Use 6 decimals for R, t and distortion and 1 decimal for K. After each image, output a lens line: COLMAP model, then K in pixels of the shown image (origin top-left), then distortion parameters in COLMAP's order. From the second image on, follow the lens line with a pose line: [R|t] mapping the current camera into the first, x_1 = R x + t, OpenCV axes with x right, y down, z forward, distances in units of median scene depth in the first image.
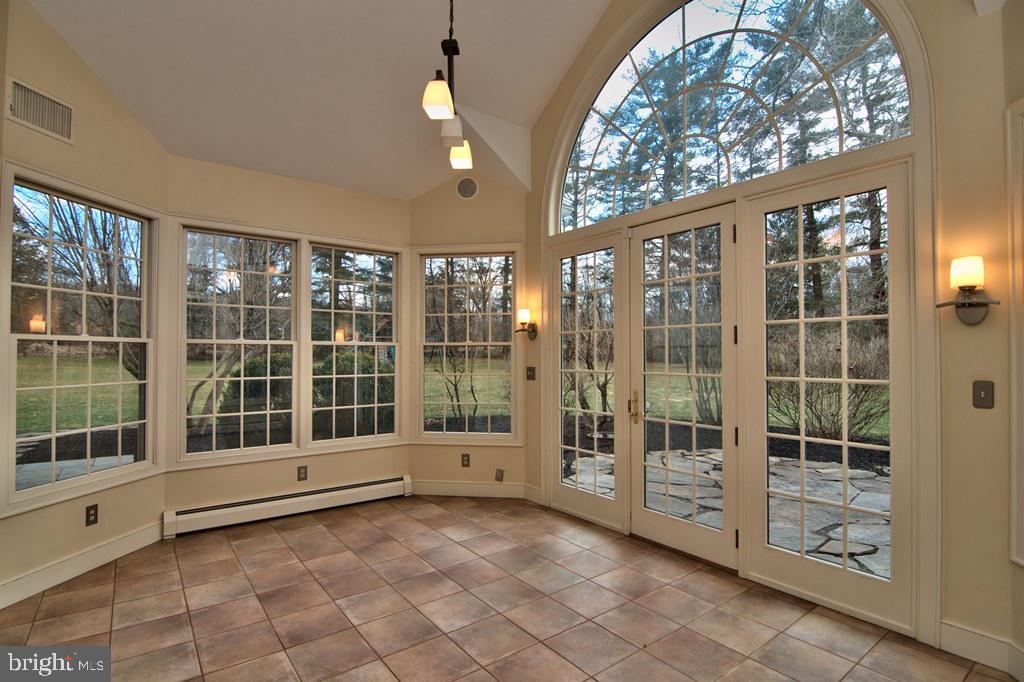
lens RADIAL K [[503.4, 0, 510.9], [0, 503.4, 345.6], [0, 0, 1]] dist [-0.005615, -0.001037]
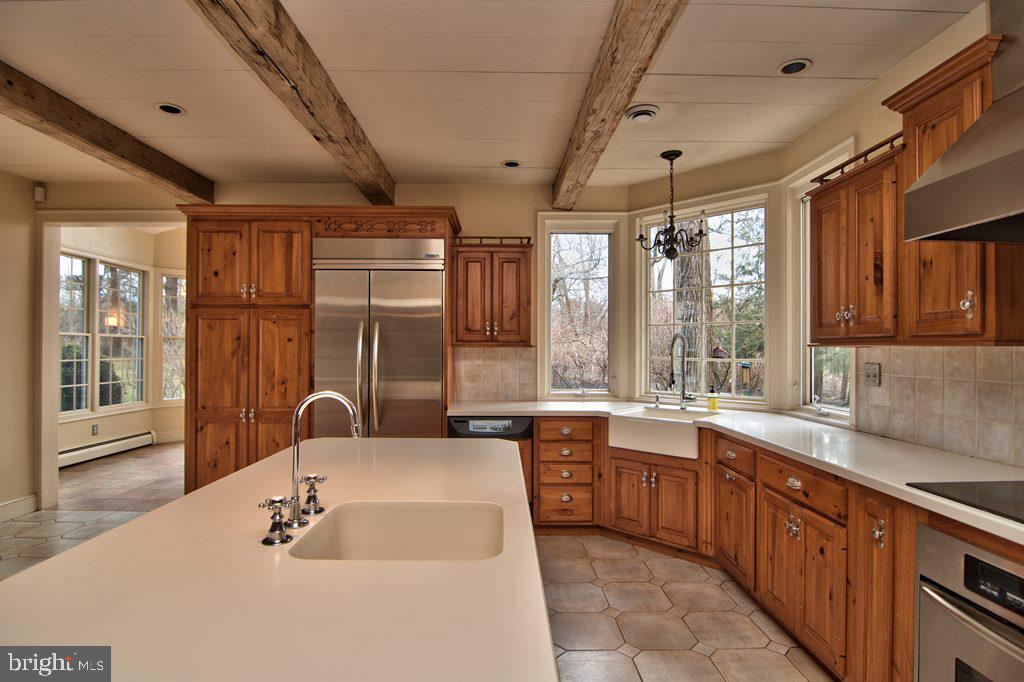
lens RADIAL K [[512.5, 0, 509.8], [0, 512.5, 346.2], [0, 0, 1]] dist [-0.001562, -0.014301]
pose [[0.590132, 0.008492, 0.807262, -0.902908], [-0.016646, 0.999860, 0.001651, 0.005235], [-0.807135, -0.014412, 0.590191, -0.751391]]
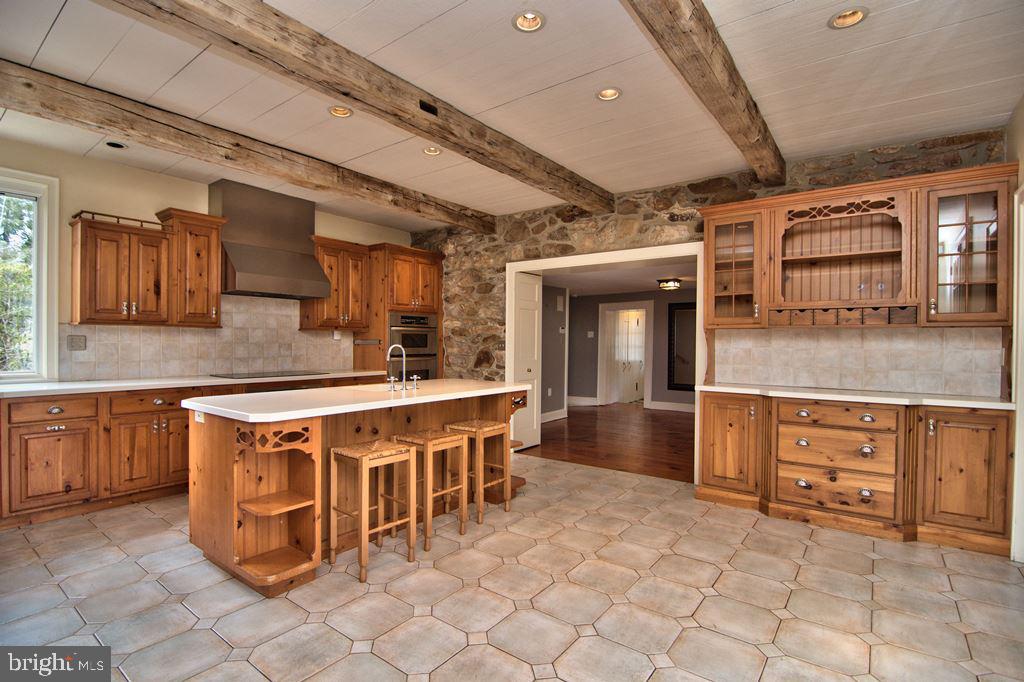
lens RADIAL K [[487.4, 0, 509.2], [0, 487.4, 345.0], [0, 0, 1]] dist [-0.004890, -0.010962]
pose [[-0.962910, -0.006018, -0.269756, -0.691996], [-0.004610, 0.999972, -0.005852, 0.037992], [0.269783, -0.004392, -0.962911, 0.327571]]
